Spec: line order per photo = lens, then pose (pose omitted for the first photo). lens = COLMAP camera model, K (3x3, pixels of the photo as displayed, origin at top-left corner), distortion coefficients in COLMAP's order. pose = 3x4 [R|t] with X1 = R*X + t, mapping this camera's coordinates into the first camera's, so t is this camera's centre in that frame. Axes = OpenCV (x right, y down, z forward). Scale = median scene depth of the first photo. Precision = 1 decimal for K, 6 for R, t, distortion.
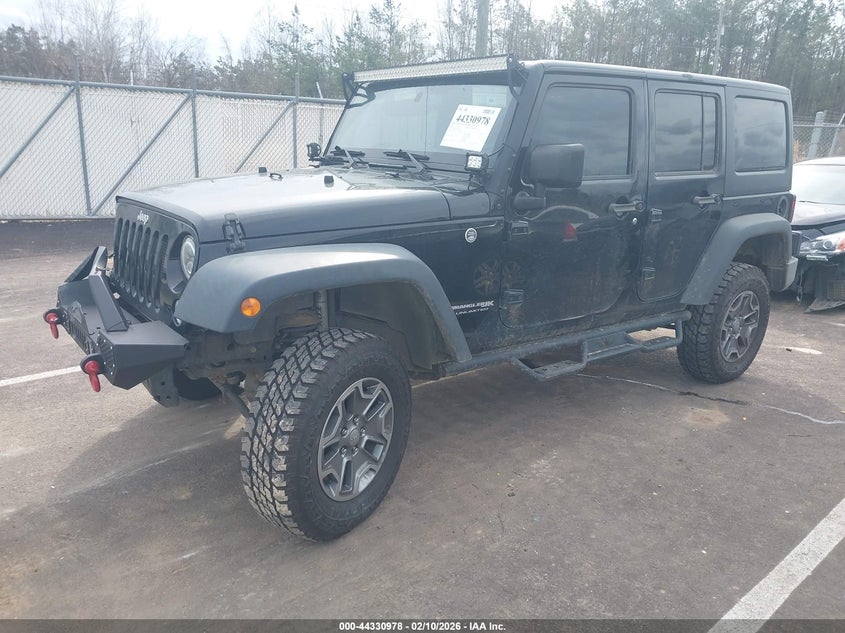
lens RADIAL K [[662.0, 0, 421.6], [0, 662.0, 318.8], [0, 0, 1]] dist [0.009457, 0.002388]
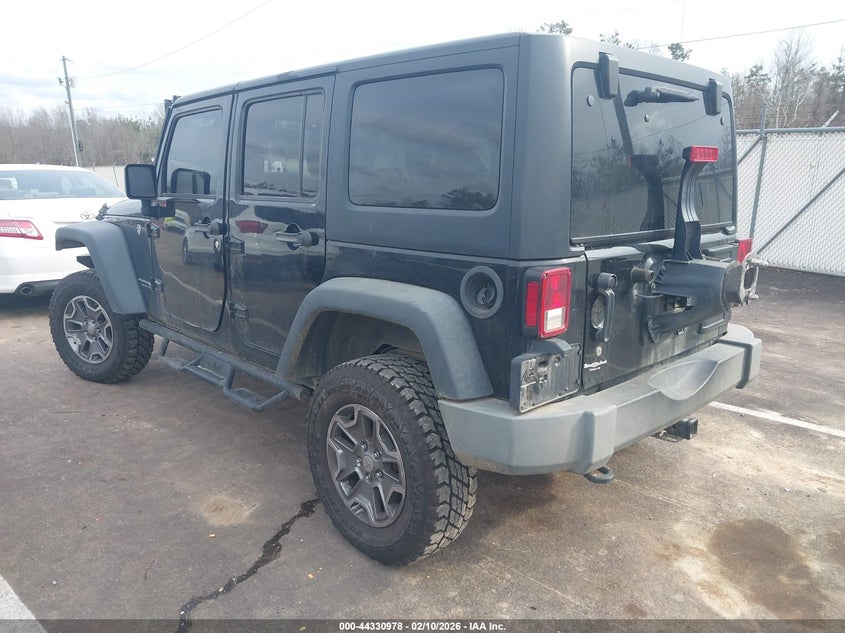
lens RADIAL K [[662.0, 0, 422.2], [0, 662.0, 313.8], [0, 0, 1]] dist [0.009457, 0.002388]
pose [[0.113885, 0.180975, -0.976872, 1.256282], [-0.268625, 0.952254, 0.145097, -0.262133], [0.956489, 0.245888, 0.157062, 1.118911]]
